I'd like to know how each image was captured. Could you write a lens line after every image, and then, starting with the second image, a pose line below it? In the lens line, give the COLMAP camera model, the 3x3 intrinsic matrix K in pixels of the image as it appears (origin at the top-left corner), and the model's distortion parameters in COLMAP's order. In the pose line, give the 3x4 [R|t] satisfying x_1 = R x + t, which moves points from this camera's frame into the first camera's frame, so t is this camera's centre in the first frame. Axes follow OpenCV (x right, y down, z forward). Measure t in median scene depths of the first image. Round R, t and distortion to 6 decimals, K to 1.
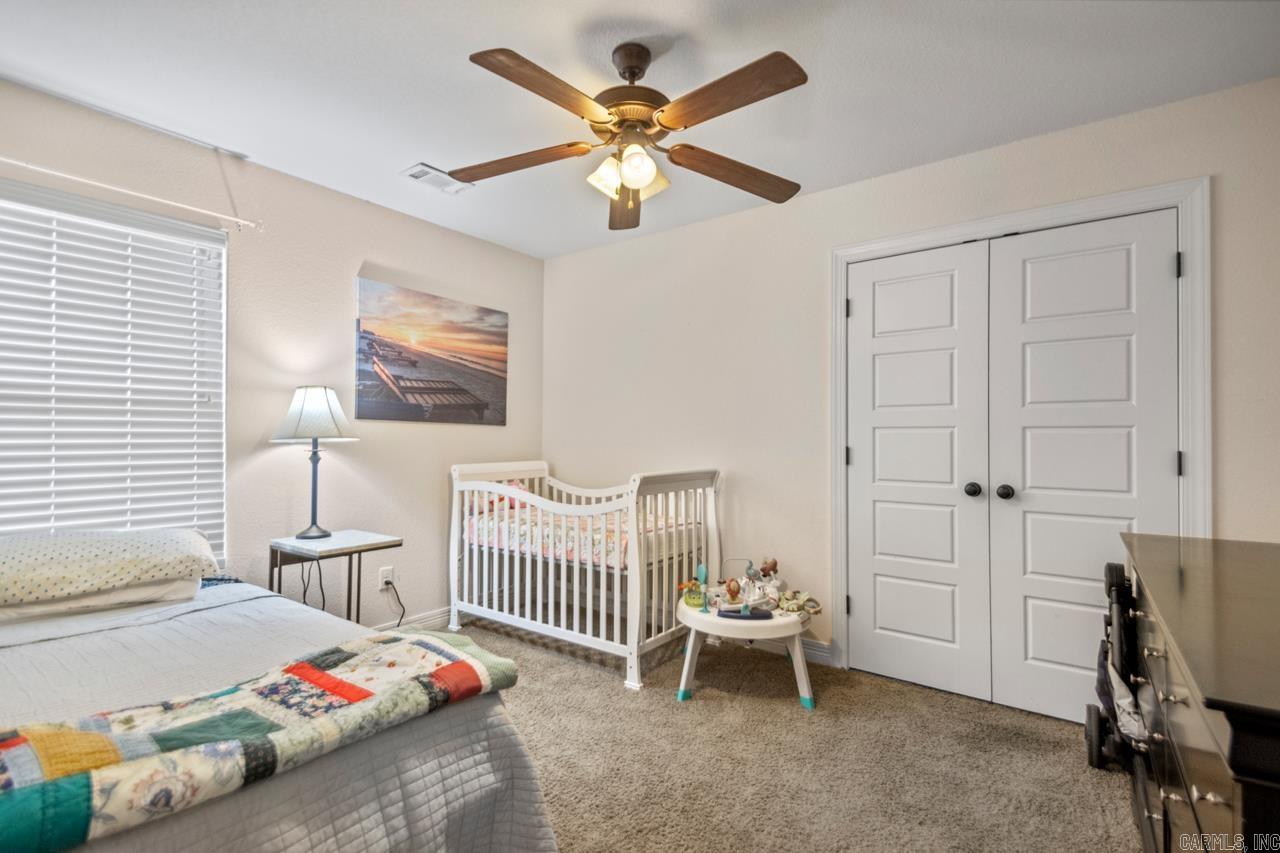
lens RADIAL K [[587.8, 0, 639.2], [0, 587.8, 424.4], [0, 0, 1]] dist [0.035075, -0.017192]
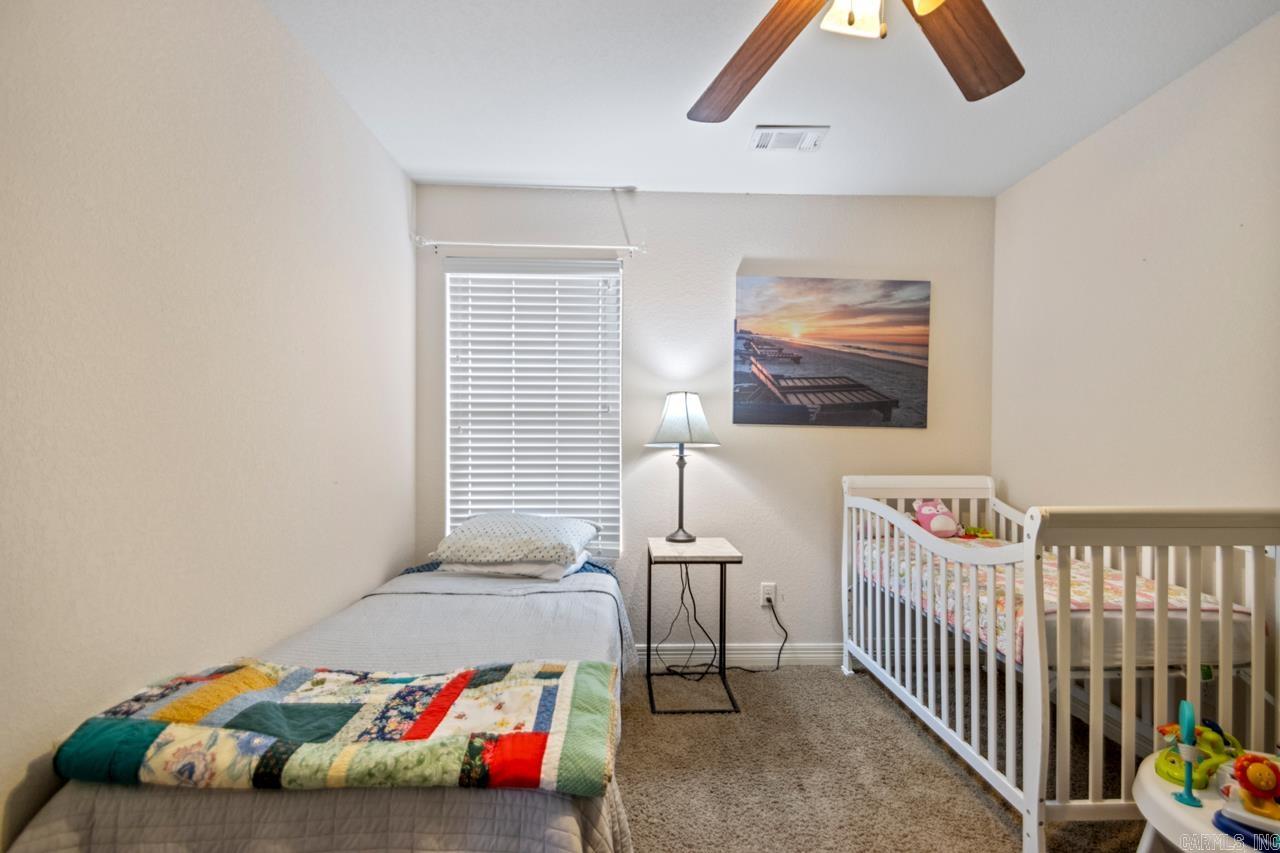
lens RADIAL K [[587.8, 0, 644.0], [0, 587.8, 435.8], [0, 0, 1]] dist [0.035075, -0.017192]
pose [[0.636912, -0.007083, -0.770904, 0.195941], [0.014222, 0.999896, 0.002563, 0.007264], [0.770805, -0.012597, 0.636946, 0.320821]]
